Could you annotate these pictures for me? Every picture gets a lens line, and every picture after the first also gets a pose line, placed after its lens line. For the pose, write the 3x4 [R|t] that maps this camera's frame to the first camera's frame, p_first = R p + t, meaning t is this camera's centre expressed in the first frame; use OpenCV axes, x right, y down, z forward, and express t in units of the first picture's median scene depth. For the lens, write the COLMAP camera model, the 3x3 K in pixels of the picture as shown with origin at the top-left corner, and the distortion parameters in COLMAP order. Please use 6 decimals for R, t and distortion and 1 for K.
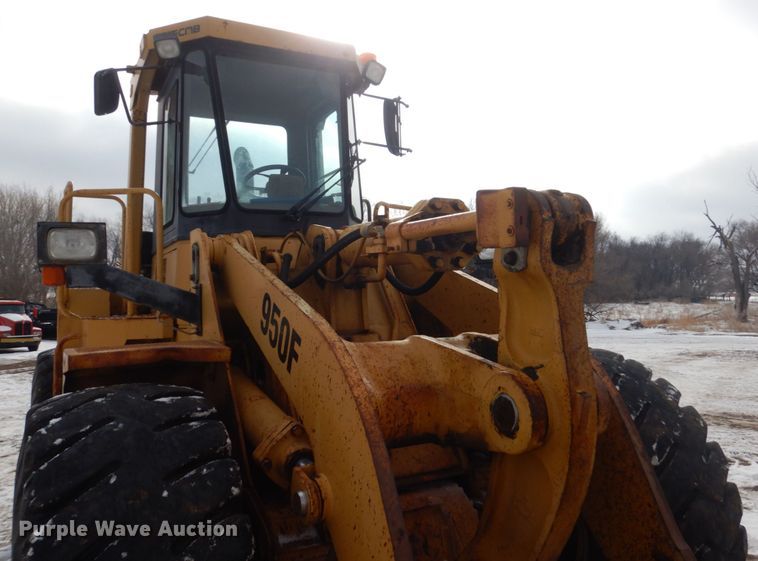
lens RADIAL K [[627.0, 0, 396.1], [0, 627.0, 249.3], [0, 0, 1]] dist [-0.002803, -0.001073]
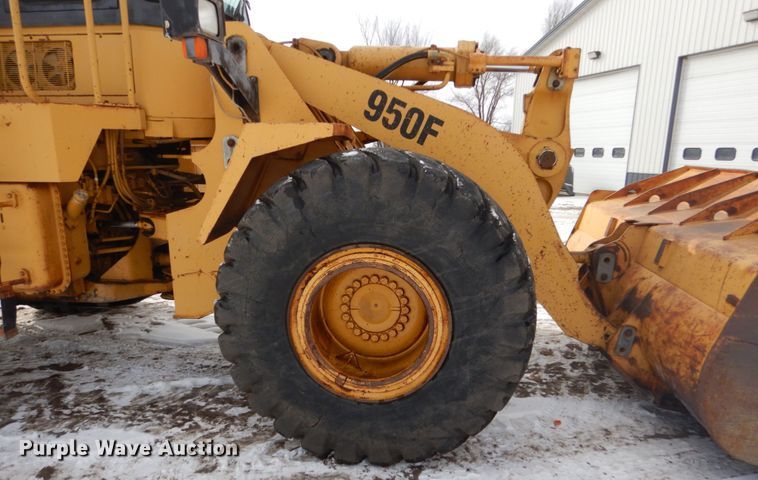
lens RADIAL K [[537.1, 0, 375.5], [0, 537.1, 284.3], [0, 0, 1]] dist [-0.001022, -0.006058]
pose [[0.595219, -0.169612, 0.785459, -1.322264], [-0.085316, 0.958606, 0.271654, 0.173266], [-0.799022, -0.228705, 0.556110, 0.261874]]
